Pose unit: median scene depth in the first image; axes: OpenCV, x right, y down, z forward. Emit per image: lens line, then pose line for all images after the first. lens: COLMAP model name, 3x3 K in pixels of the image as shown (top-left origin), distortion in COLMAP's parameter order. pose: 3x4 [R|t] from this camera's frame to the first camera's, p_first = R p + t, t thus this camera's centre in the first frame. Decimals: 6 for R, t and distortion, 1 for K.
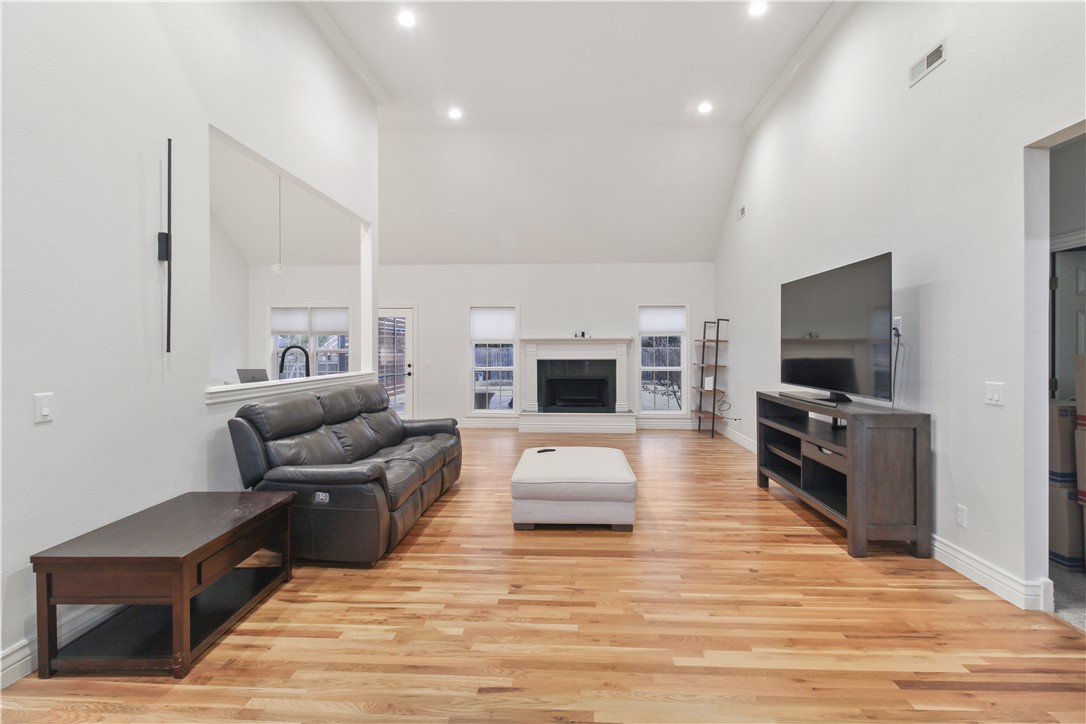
lens RADIAL K [[499.1, 0, 548.7], [0, 499.1, 350.6], [0, 0, 1]] dist [-0.000034, -0.000303]
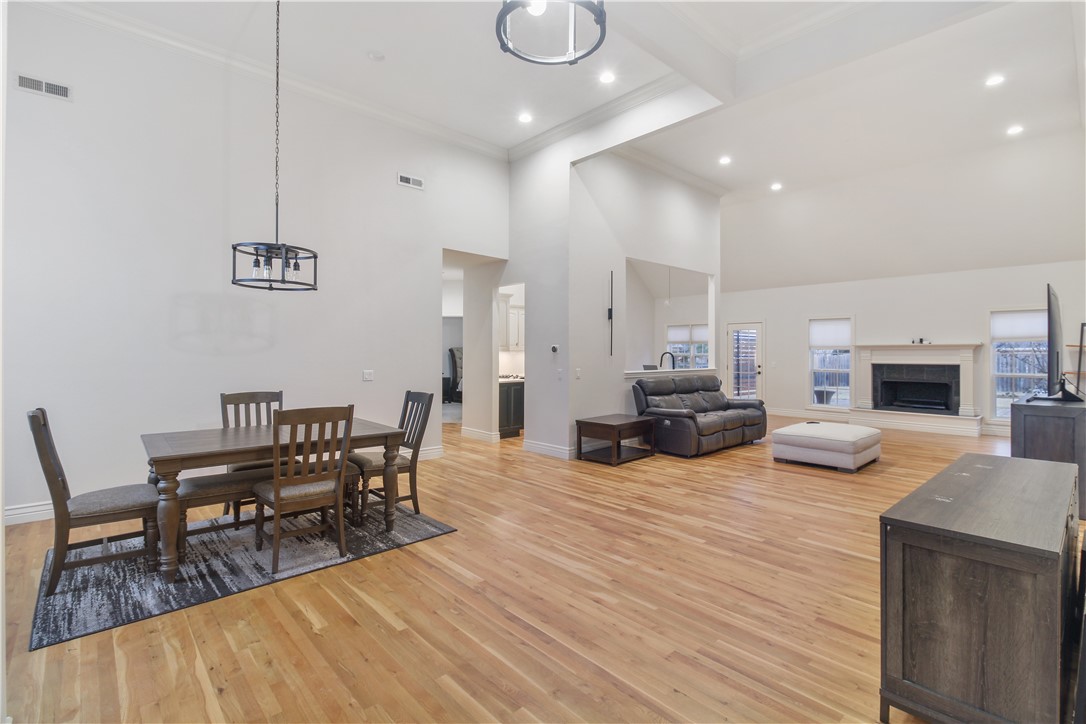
lens RADIAL K [[506.7, 0, 551.7], [0, 506.7, 354.1], [0, 0, 1]] dist [0.025073, -0.014783]
pose [[0.716419, 0.004518, -0.697656, 0.467877], [-0.004549, 0.999988, 0.001805, -0.004323], [0.697656, 0.001881, 0.716431, -0.604860]]
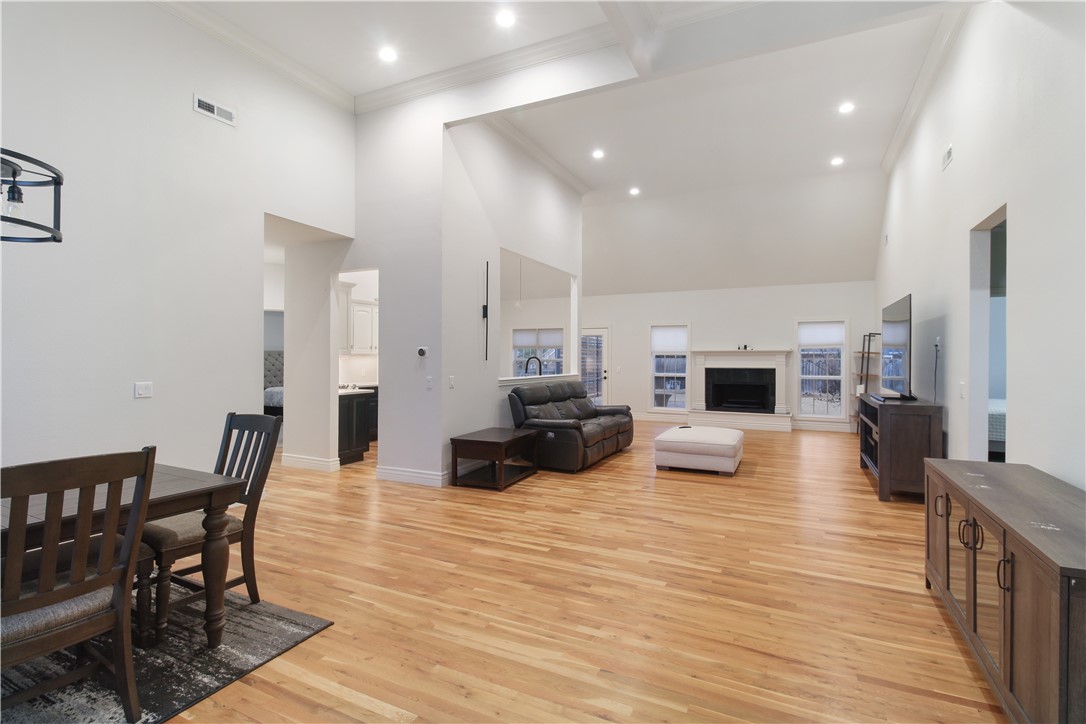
lens RADIAL K [[508.6, 0, 551.5], [0, 508.6, 362.6], [0, 0, 1]] dist [0.023014, -0.015428]
pose [[0.920620, 0.006381, -0.390408, 0.207689], [-0.004881, 0.999976, 0.004835, 0.000670], [0.390430, -0.002545, 0.920629, -0.532732]]
